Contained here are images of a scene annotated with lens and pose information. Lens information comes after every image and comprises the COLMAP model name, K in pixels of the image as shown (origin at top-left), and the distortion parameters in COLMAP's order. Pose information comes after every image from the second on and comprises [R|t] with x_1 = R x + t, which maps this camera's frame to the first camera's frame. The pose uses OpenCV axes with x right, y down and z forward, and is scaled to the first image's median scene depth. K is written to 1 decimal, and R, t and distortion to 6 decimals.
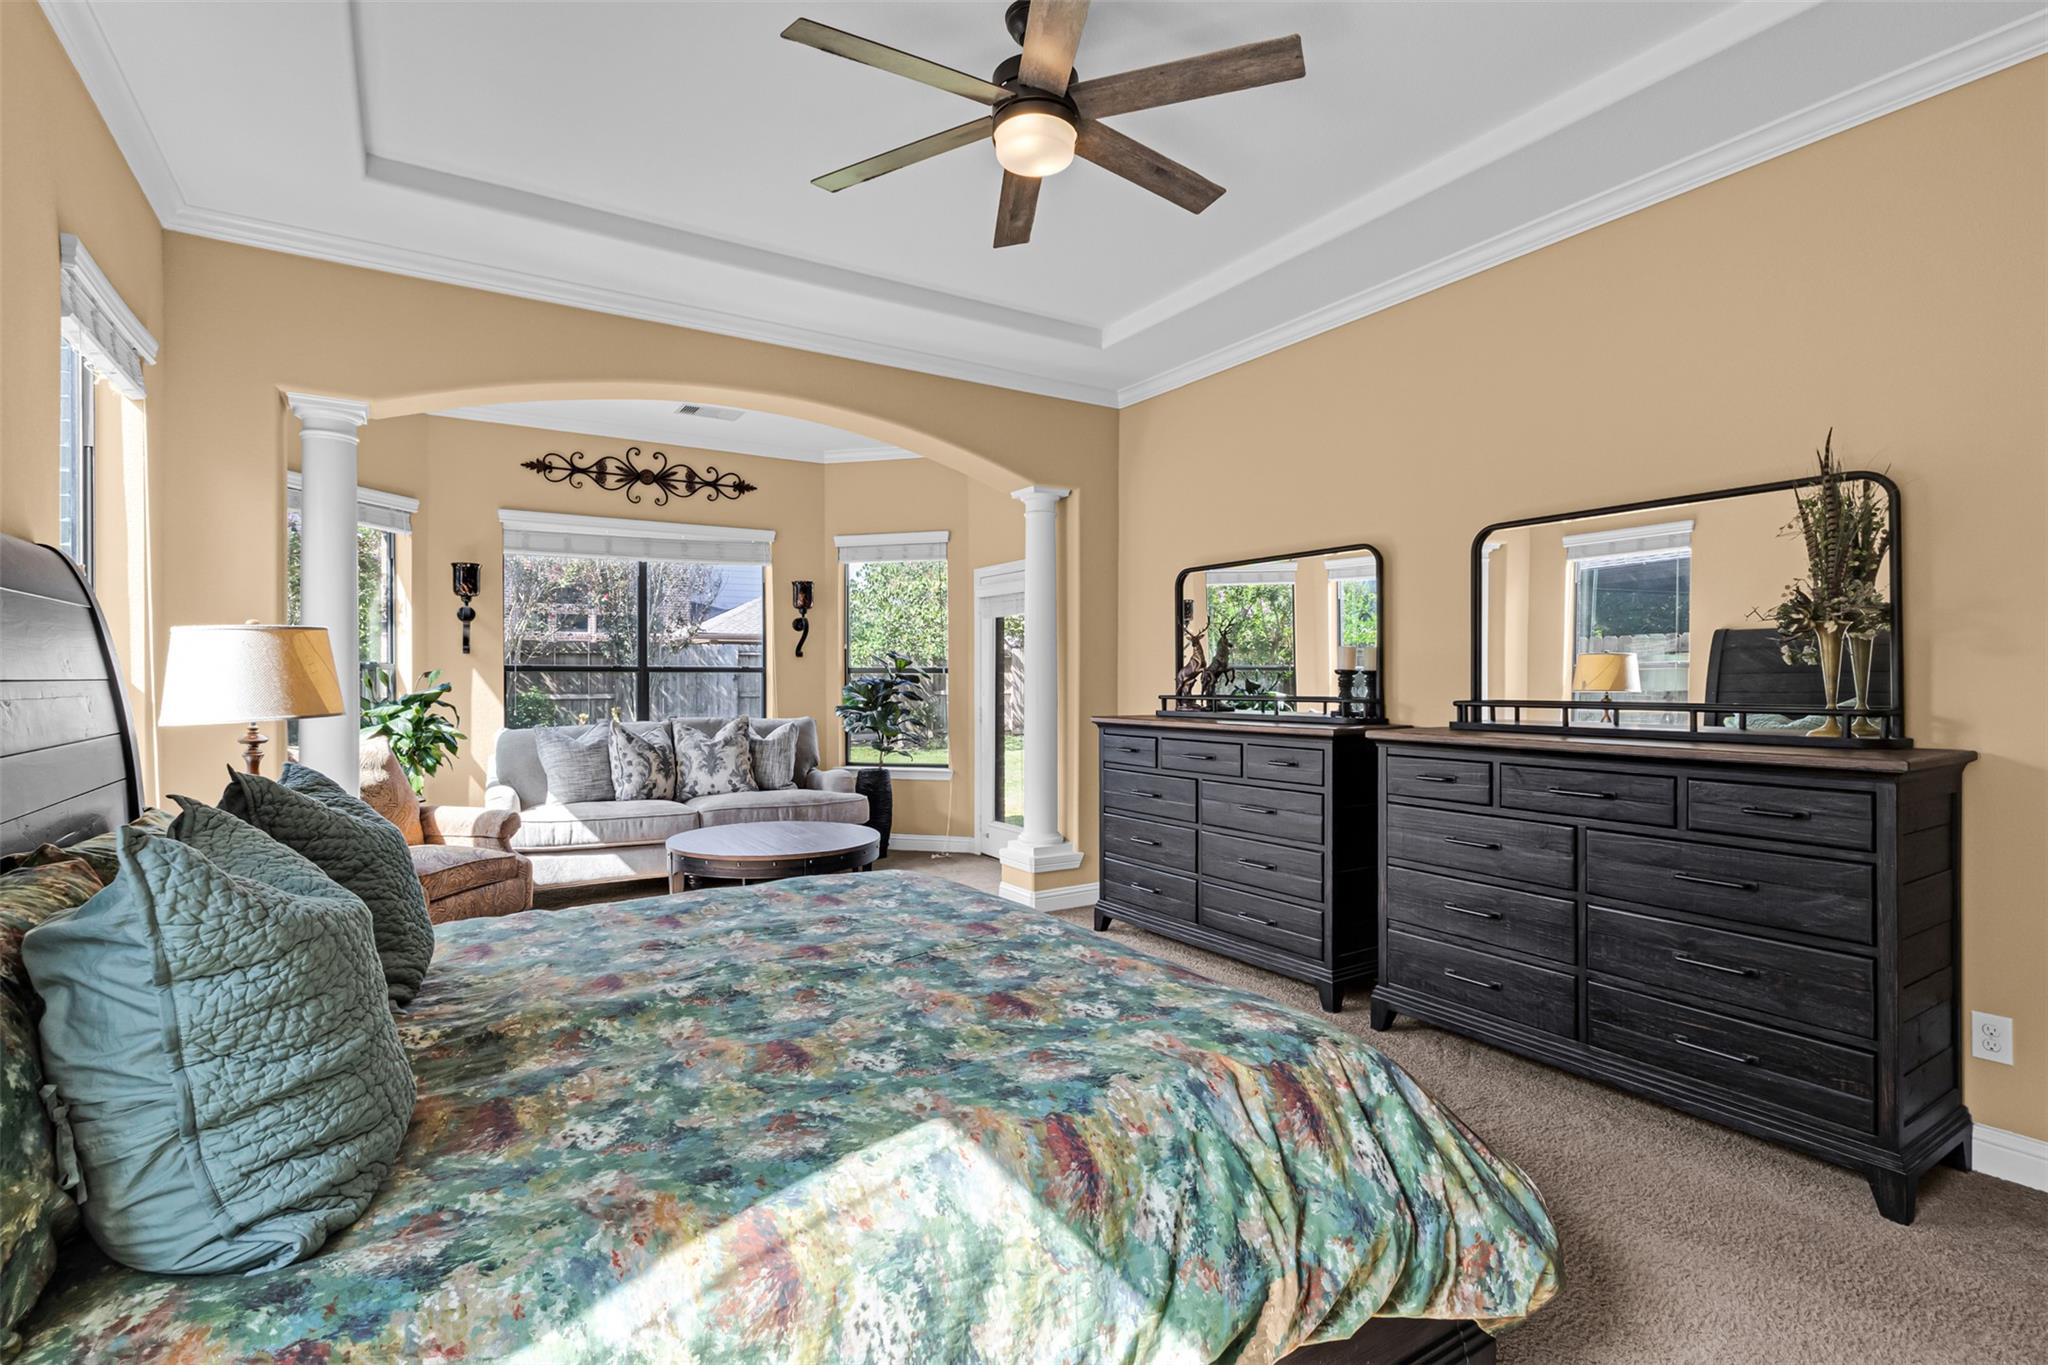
lens RADIAL K [[954.0, 0, 1008.3], [0, 954.0, 677.7], [0, 0, 1]] dist [0.005660, 0.000315]
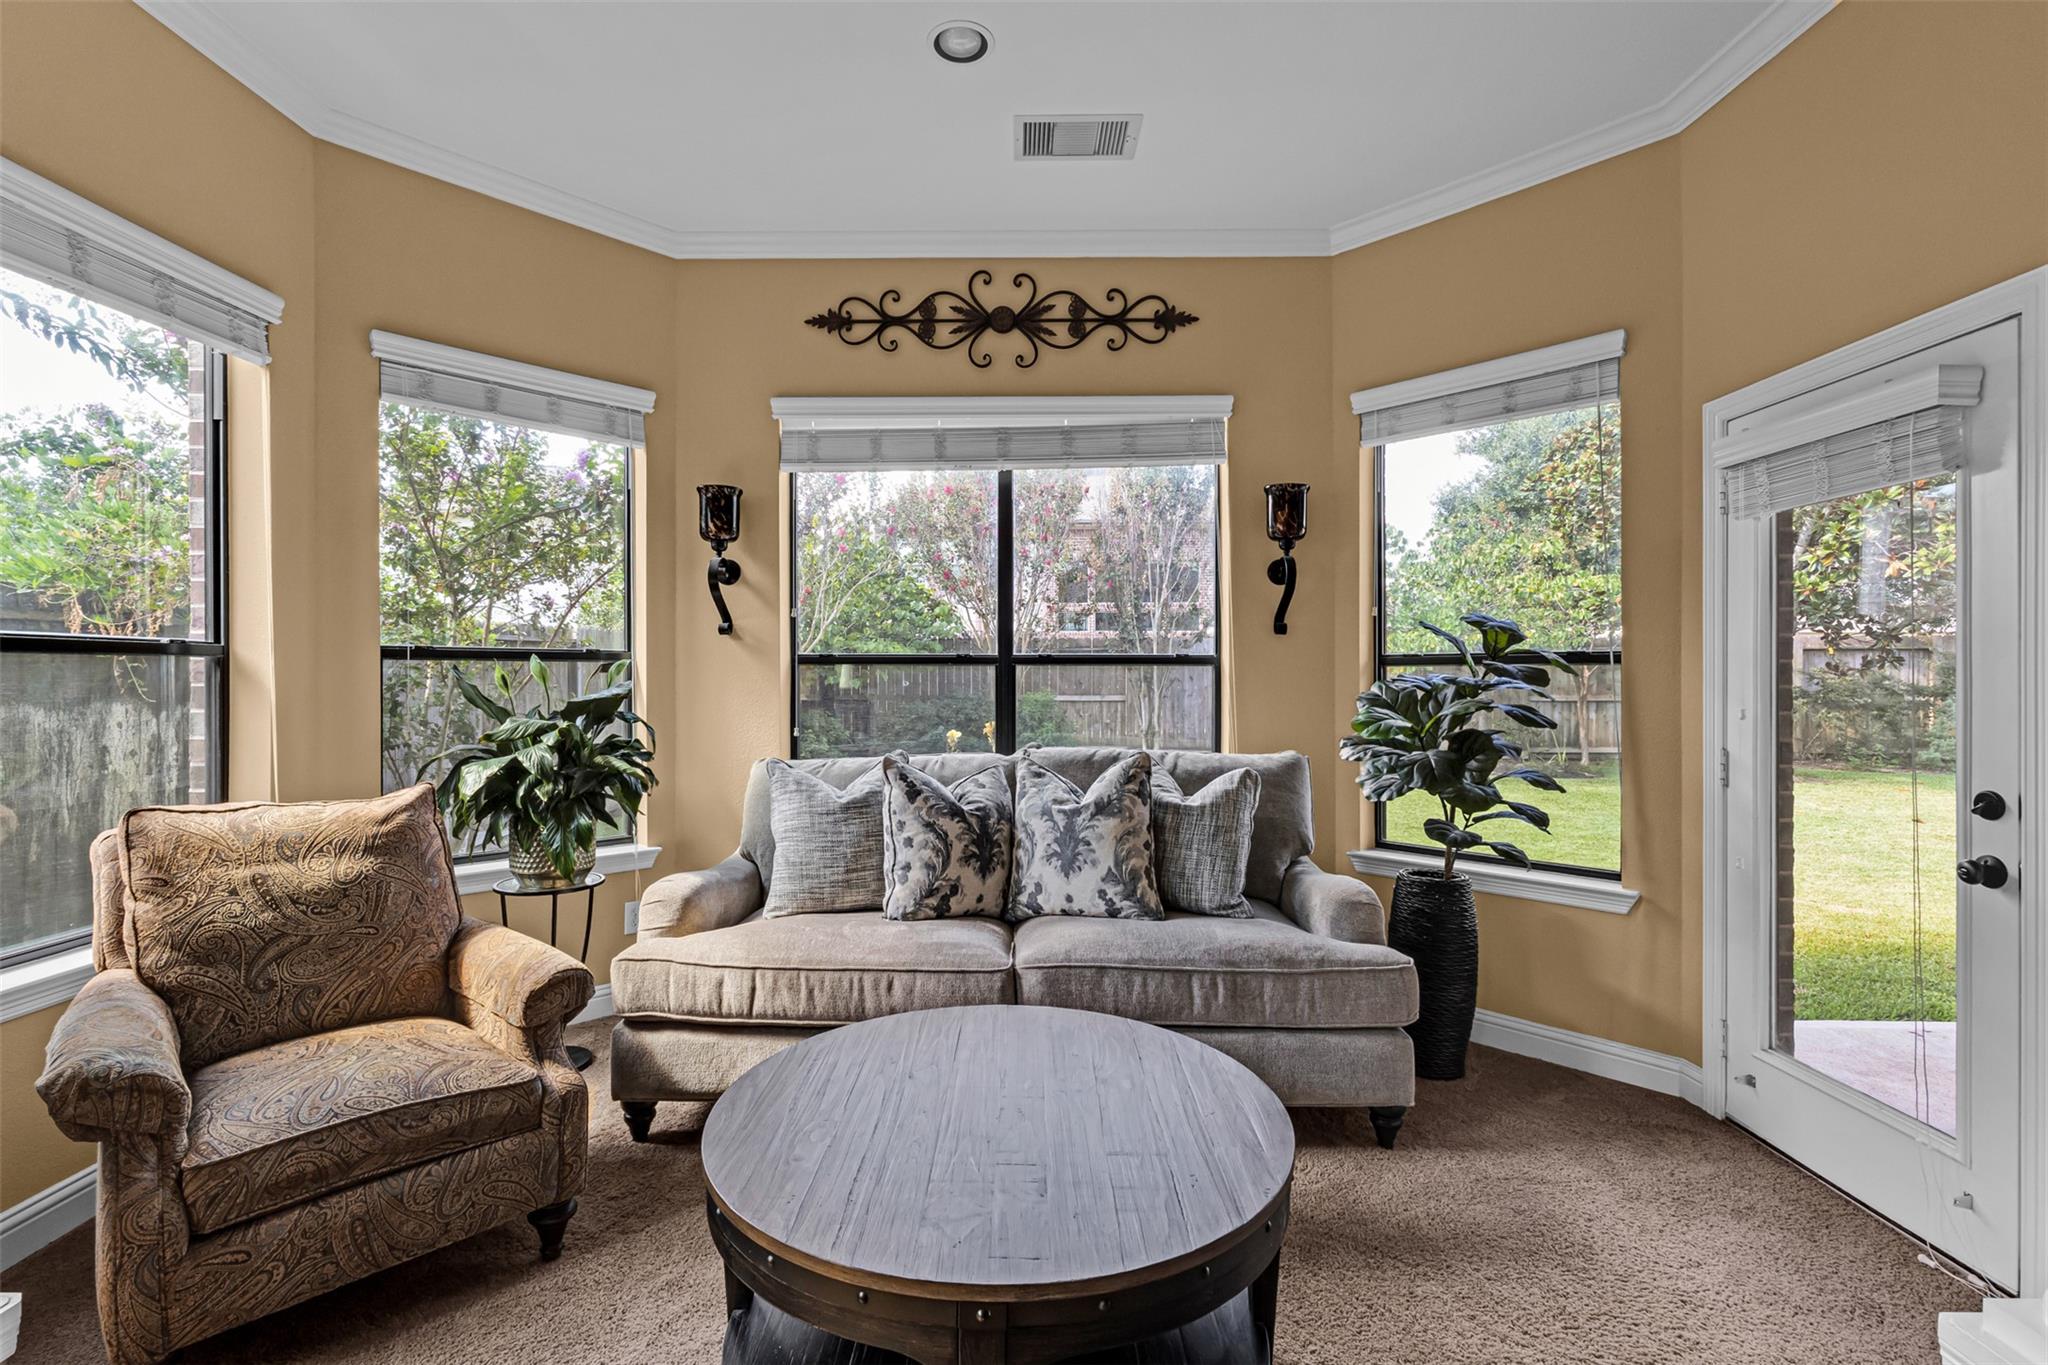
lens RADIAL K [[954.0, 0, 1023.2], [0, 954.0, 674.6], [0, 0, 1]] dist [0.005660, 0.000315]
pose [[0.849857, -0.001413, -0.527012, -0.074240], [-0.001207, 0.999989, -0.004627, 0.003134], [0.527013, 0.004569, 0.849845, 0.560286]]
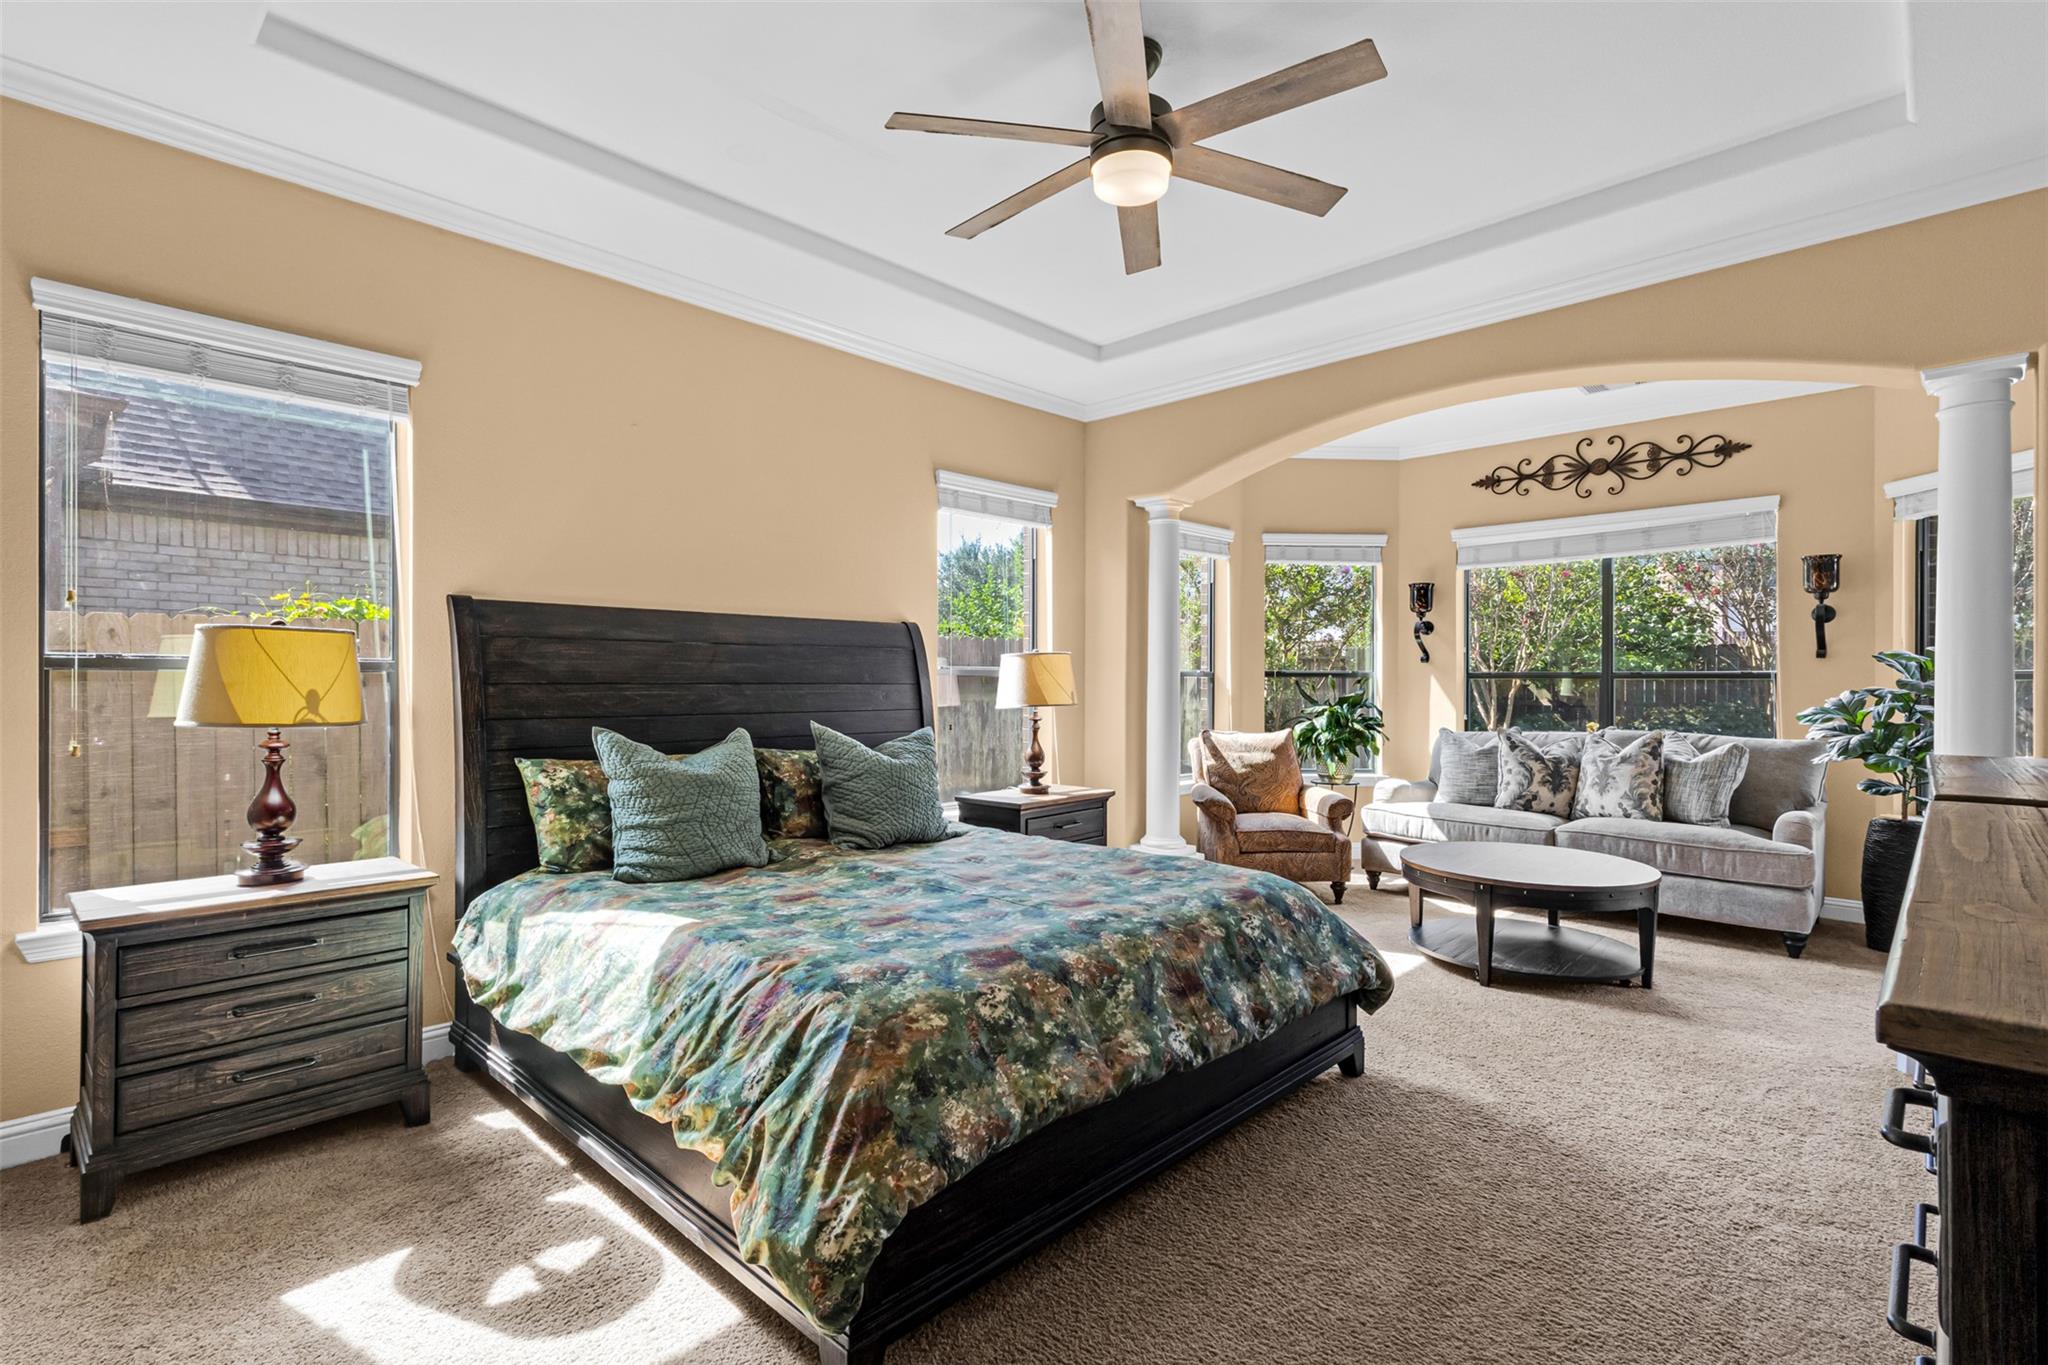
lens RADIAL K [[954.0, 0, 1018.1], [0, 954.0, 684.7], [0, 0, 1]] dist [0.005660, 0.000315]
pose [[0.245464, 0.004714, -0.969394, 0.402592], [-0.004381, 0.999983, 0.003754, -0.001135], [0.969396, 0.003325, 0.245481, 0.246792]]
